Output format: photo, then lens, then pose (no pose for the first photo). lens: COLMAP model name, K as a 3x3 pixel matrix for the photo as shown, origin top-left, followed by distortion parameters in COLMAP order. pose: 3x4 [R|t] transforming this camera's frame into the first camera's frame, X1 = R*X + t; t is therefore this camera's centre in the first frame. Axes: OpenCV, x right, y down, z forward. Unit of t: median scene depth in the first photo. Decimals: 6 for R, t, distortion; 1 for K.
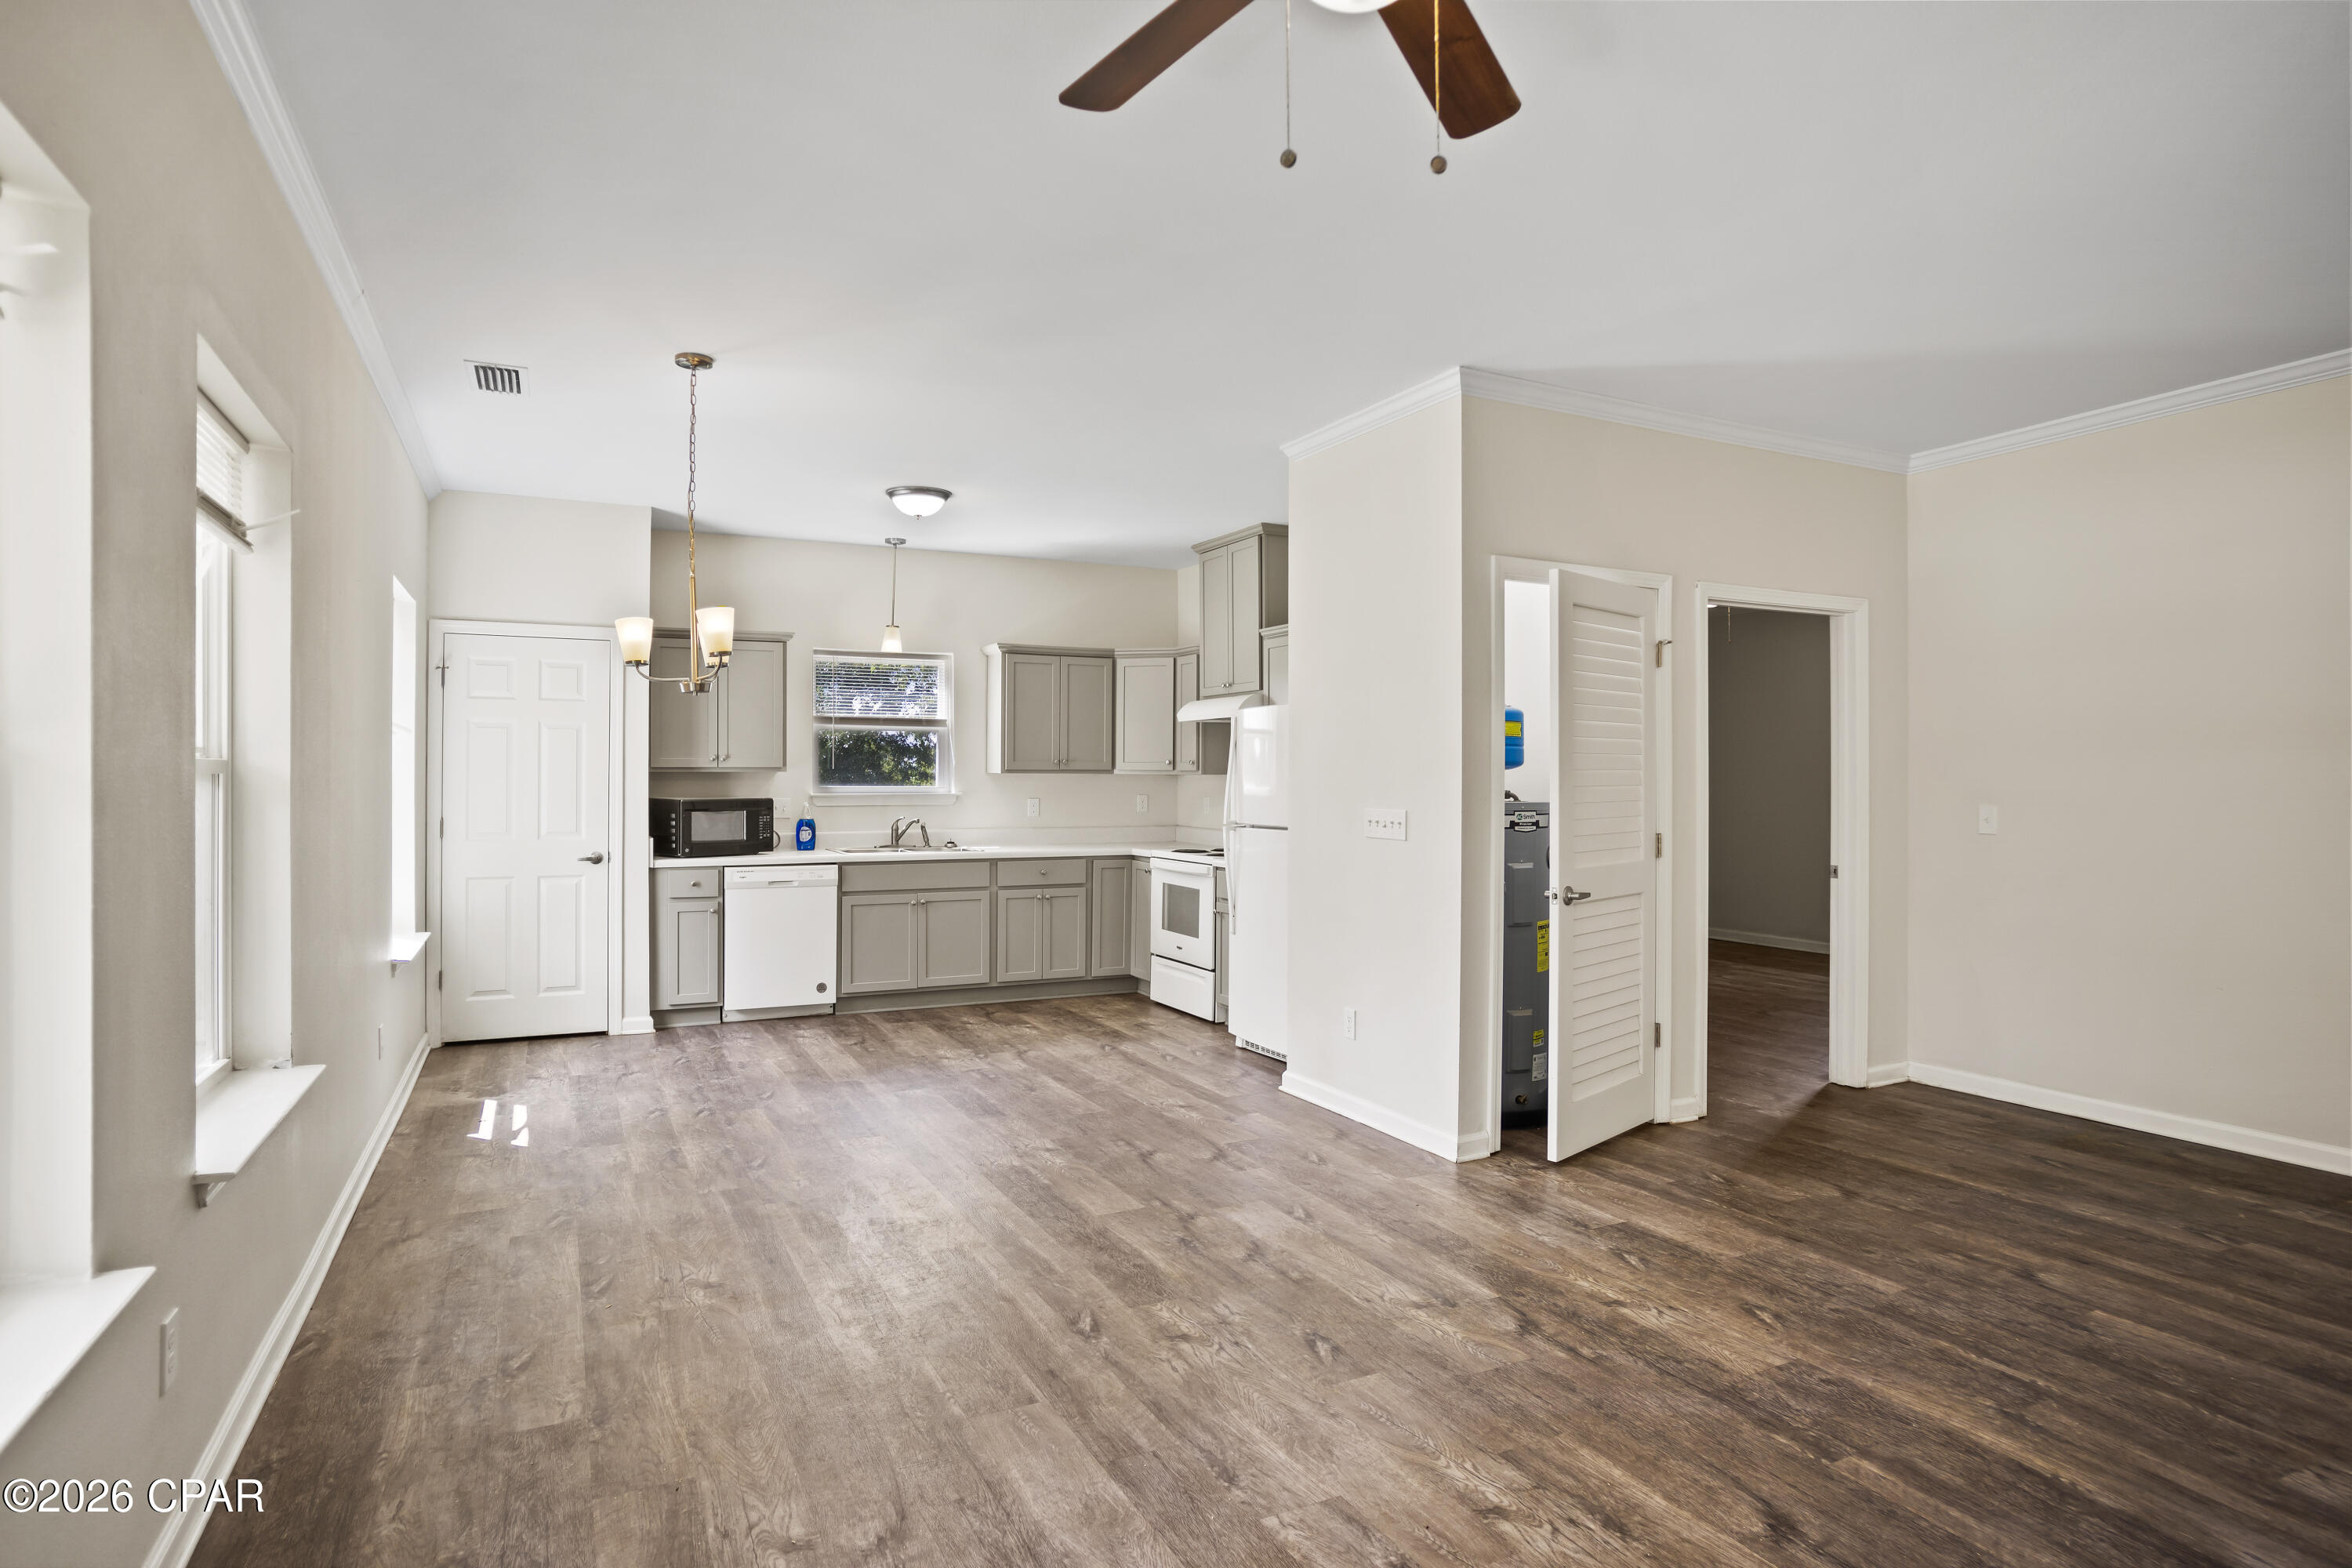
lens RADIAL K [[1200.2, 0, 1176.0], [0, 1200.2, 784.0], [0, 0, 1]] dist [-0.038187, 0.000174]
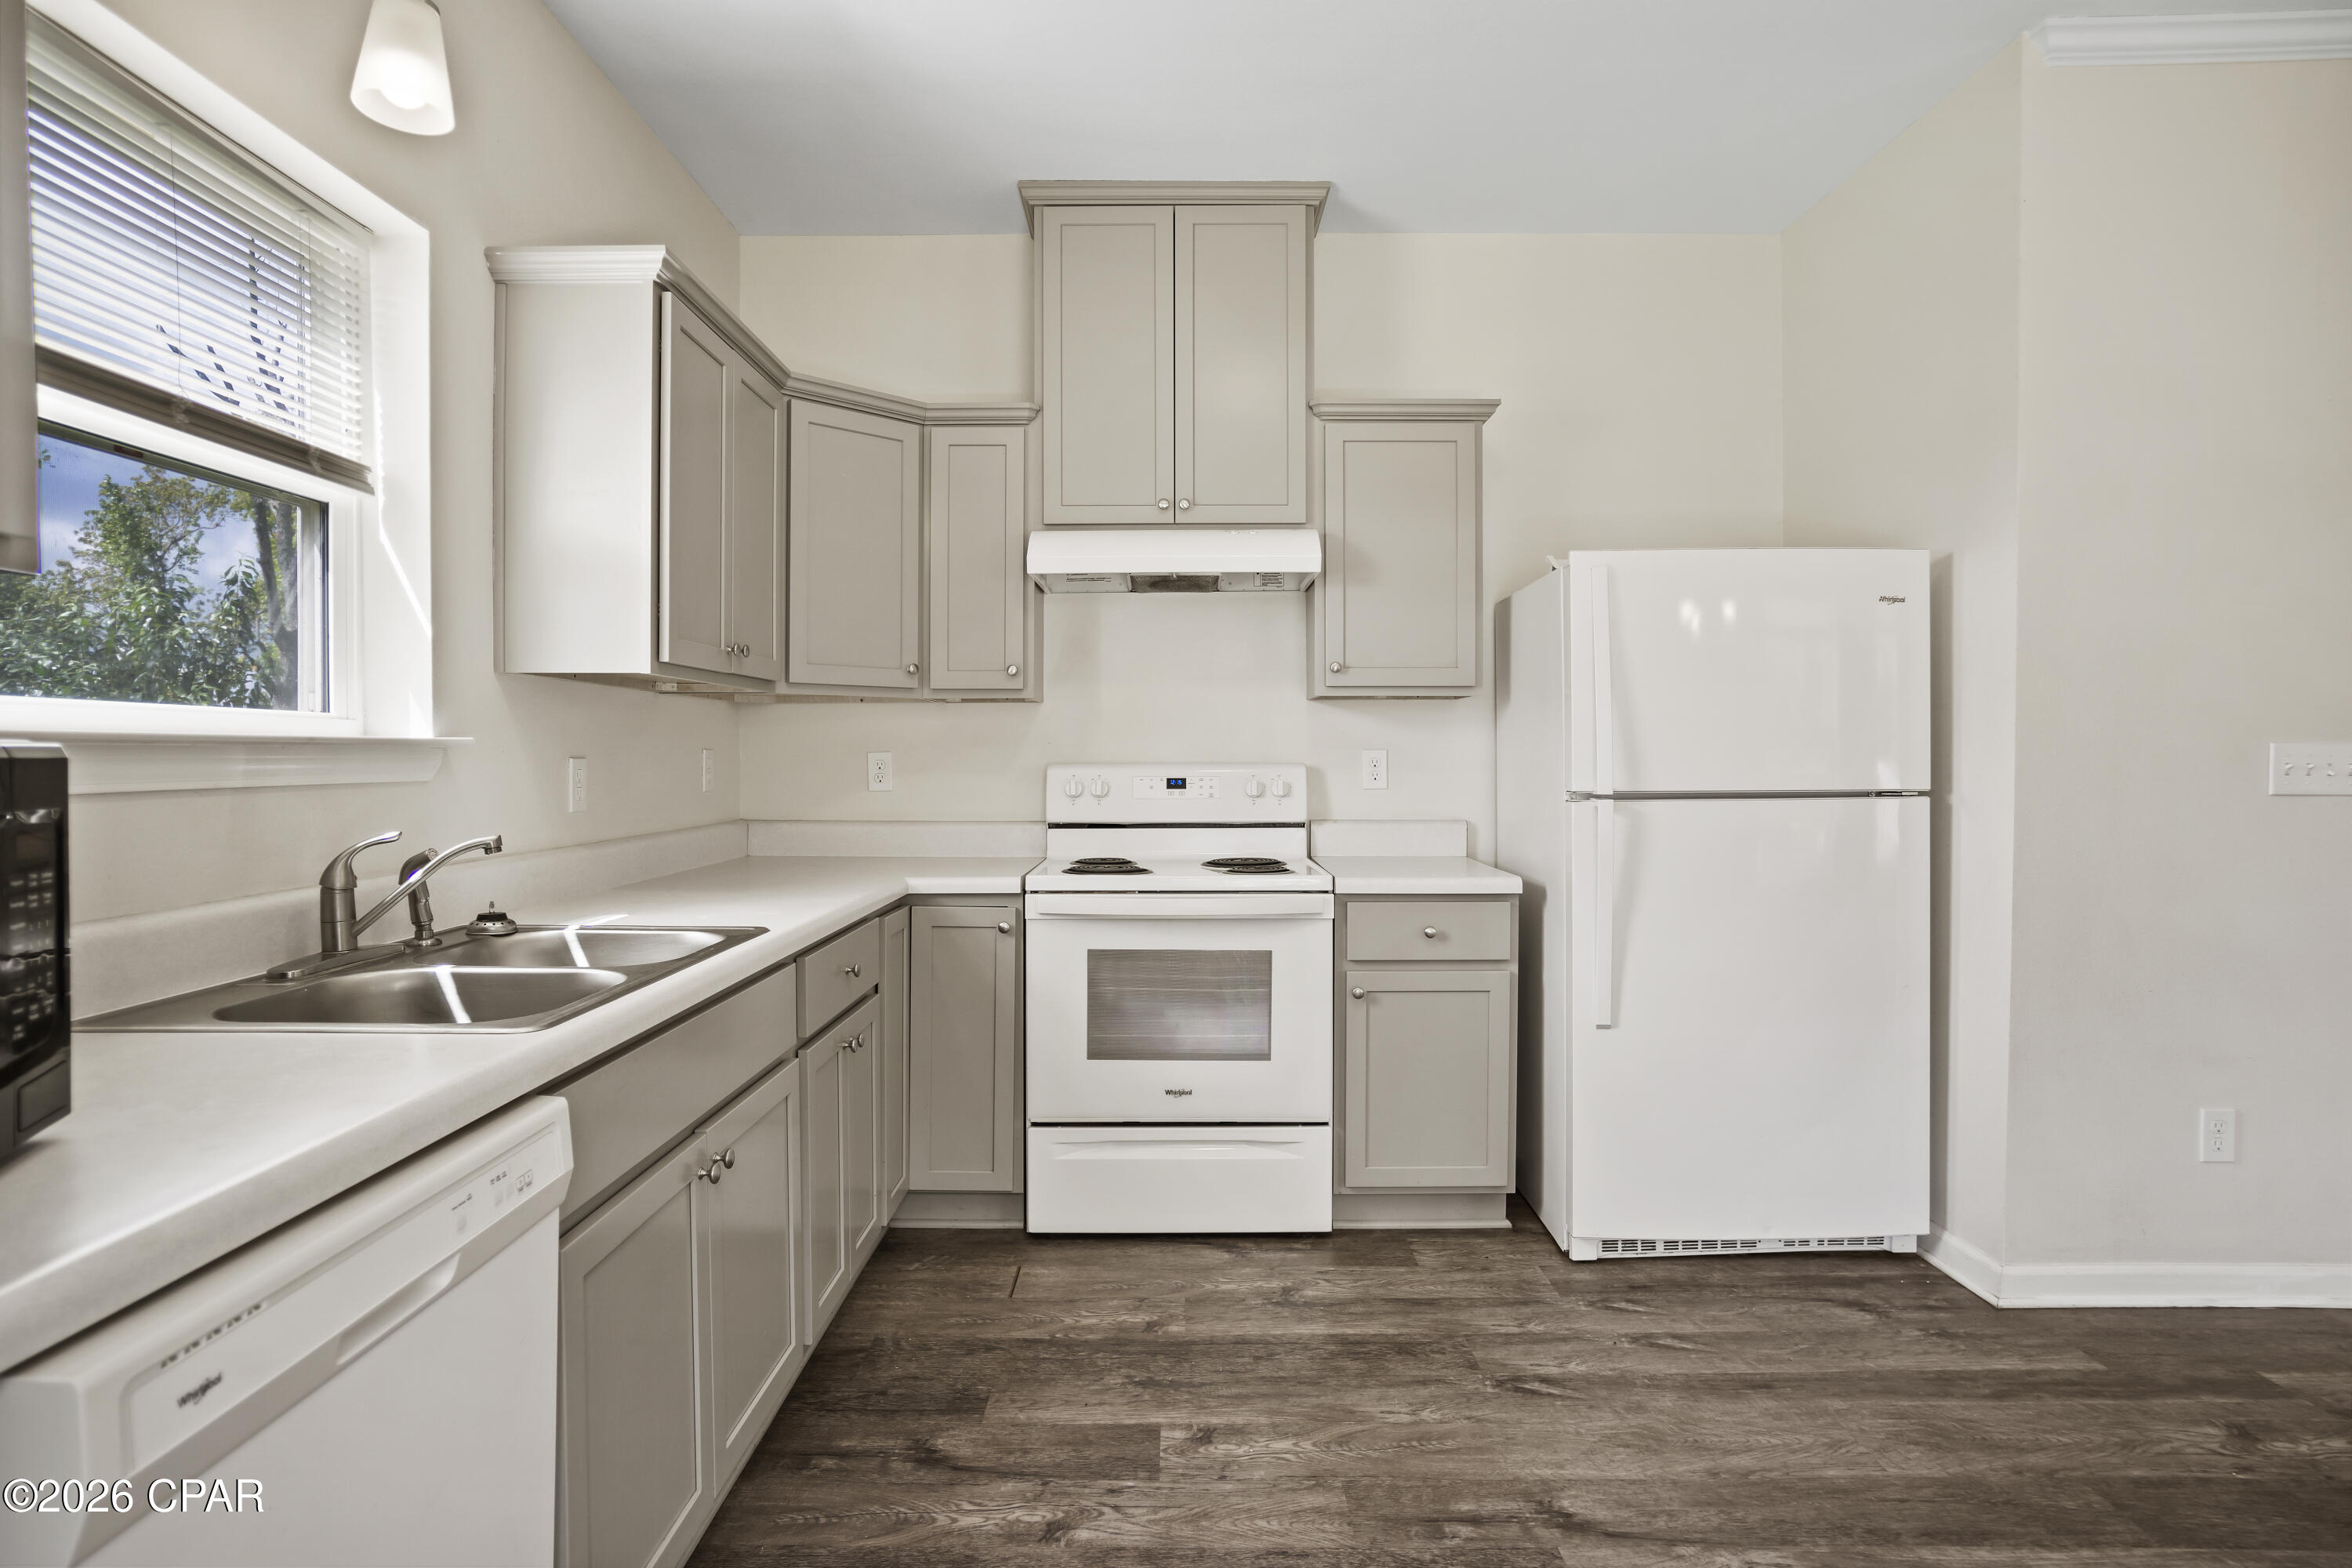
lens RADIAL K [[1200.2, 0, 1176.0], [0, 1200.2, 784.0], [0, 0, 1]] dist [-0.038187, 0.000174]
pose [[0.483008, -0.023593, 0.875298, -0.387698], [0.004011, 0.999686, 0.024732, 0.013868], [-0.875607, -0.008435, 0.482951, 0.816391]]
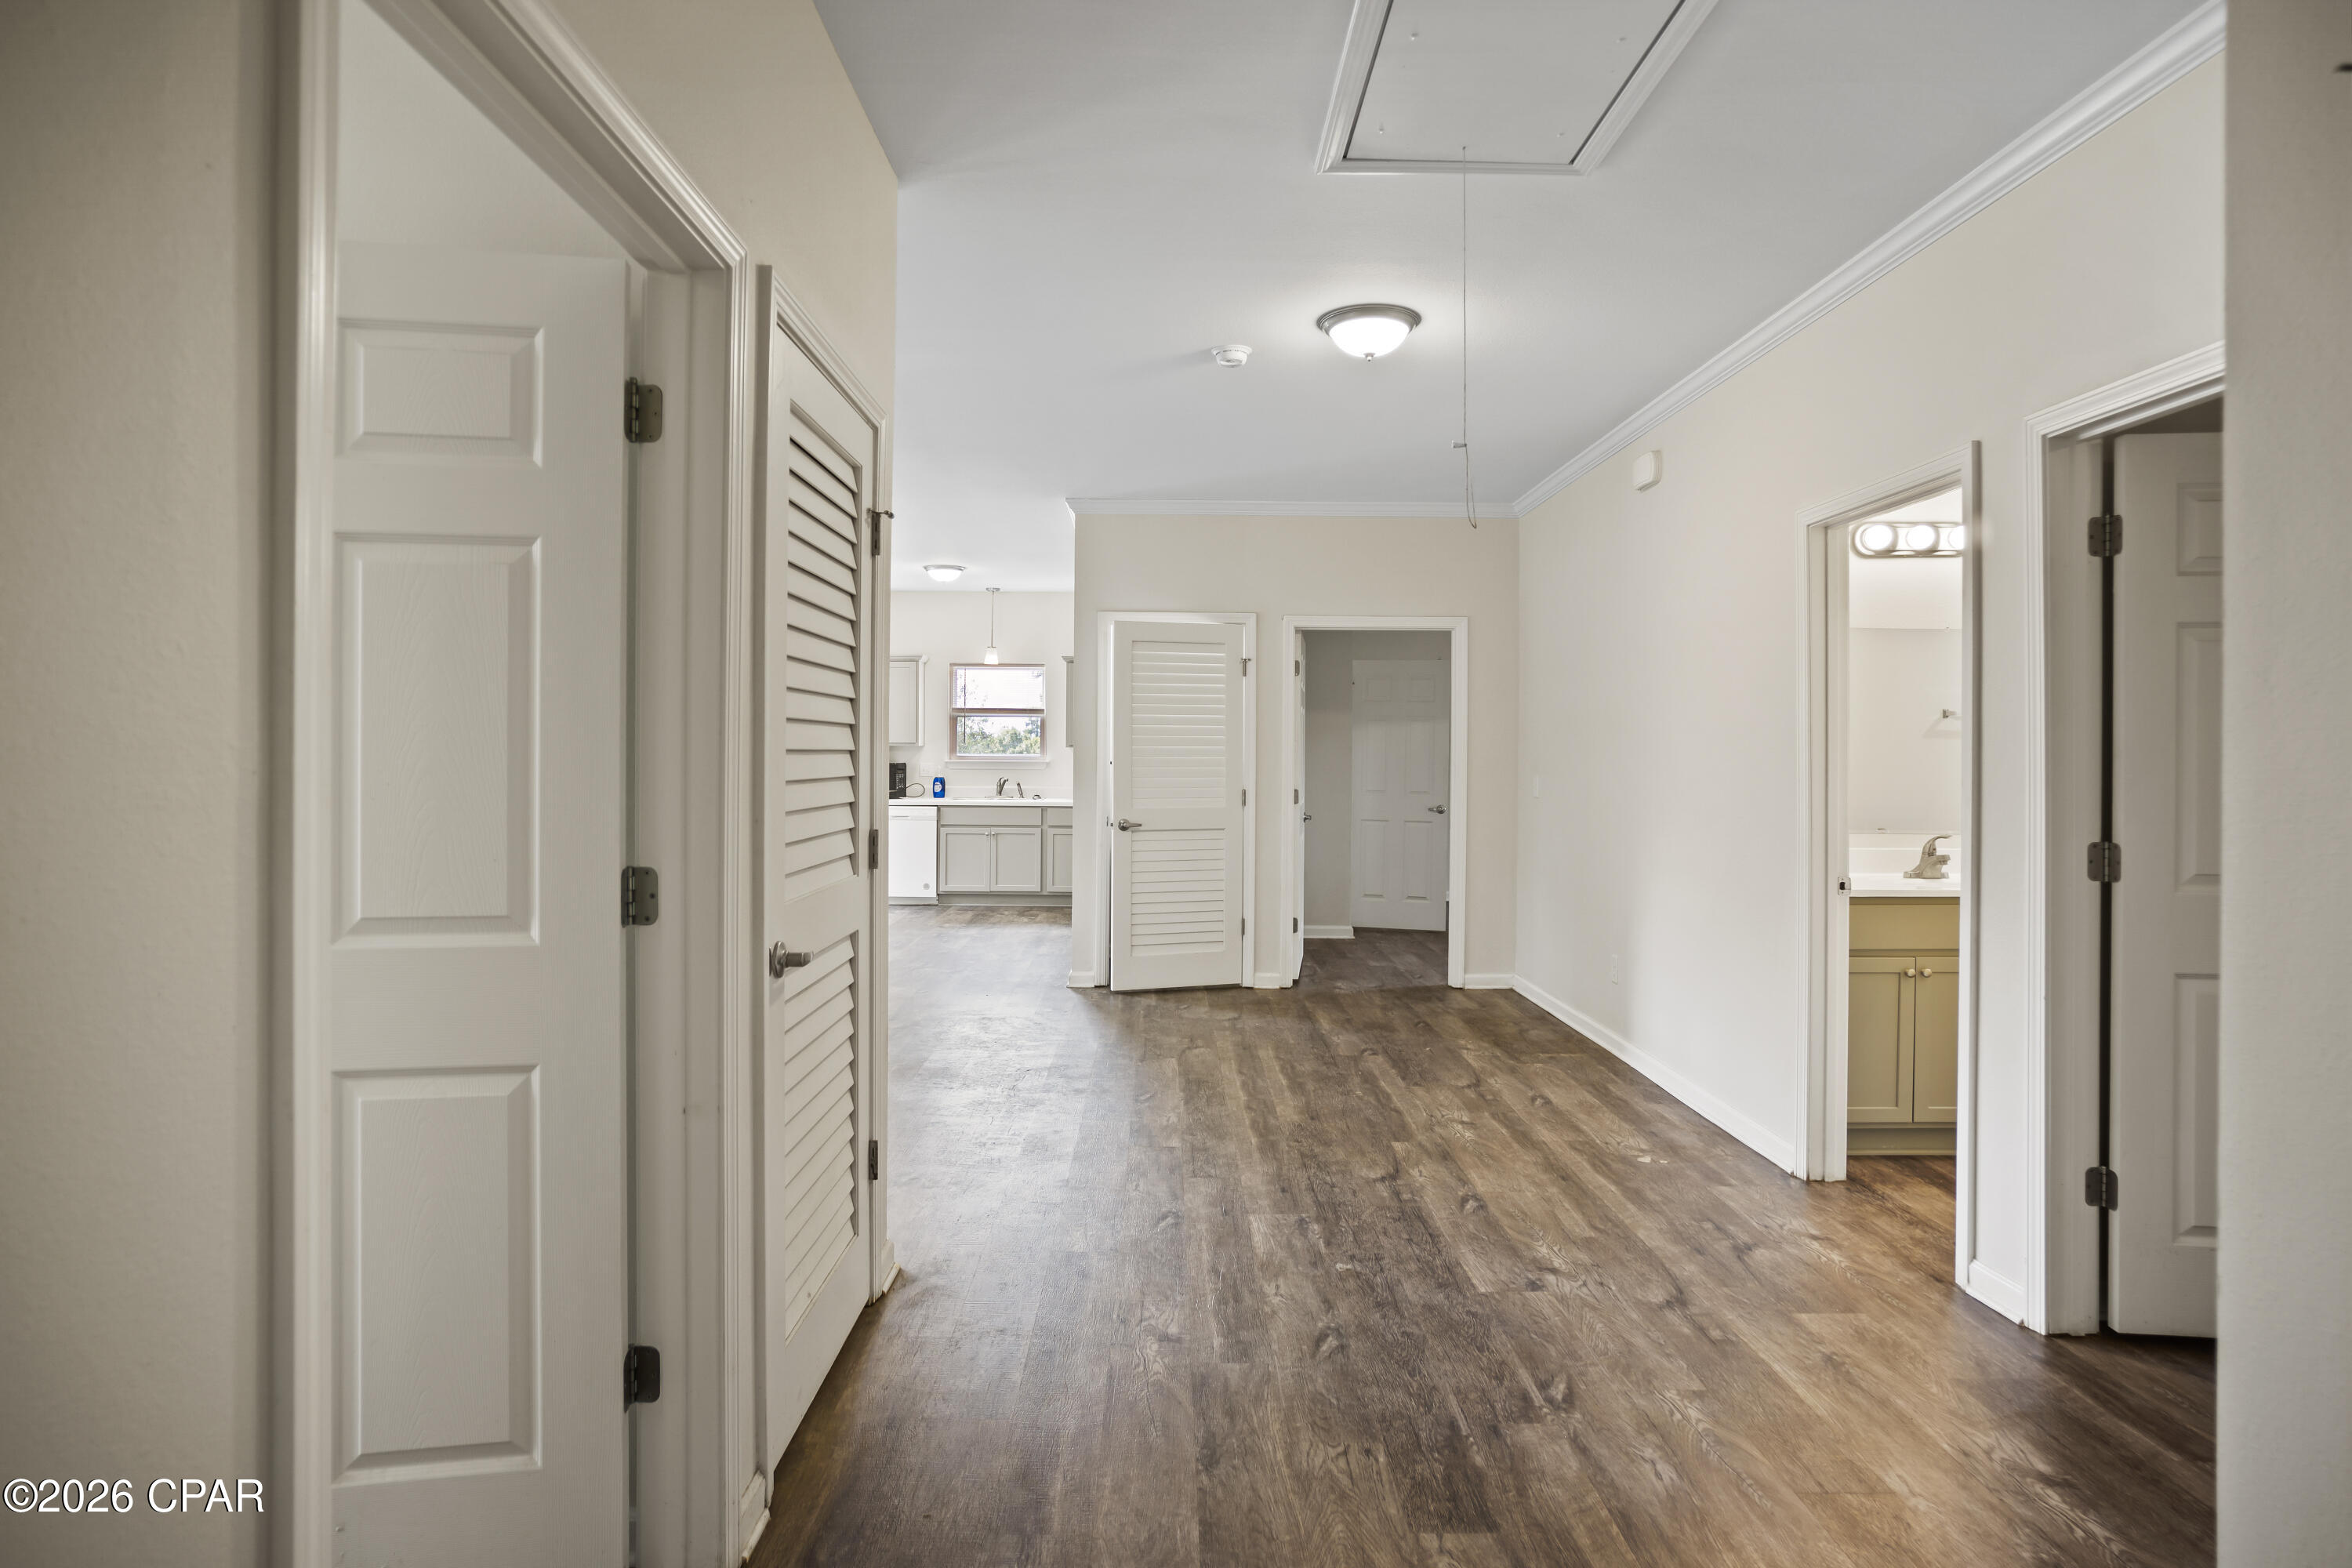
lens RADIAL K [[1270.9, 0, 1138.4], [0, 1270.9, 775.9], [0, 0, 1]] dist [-0.042536, 0.024201]
pose [[0.879208, 0.011719, -0.476295, 0.709054], [-0.003279, 0.999823, 0.018548, -0.002683], [0.476428, -0.014746, 0.879090, -0.300326]]
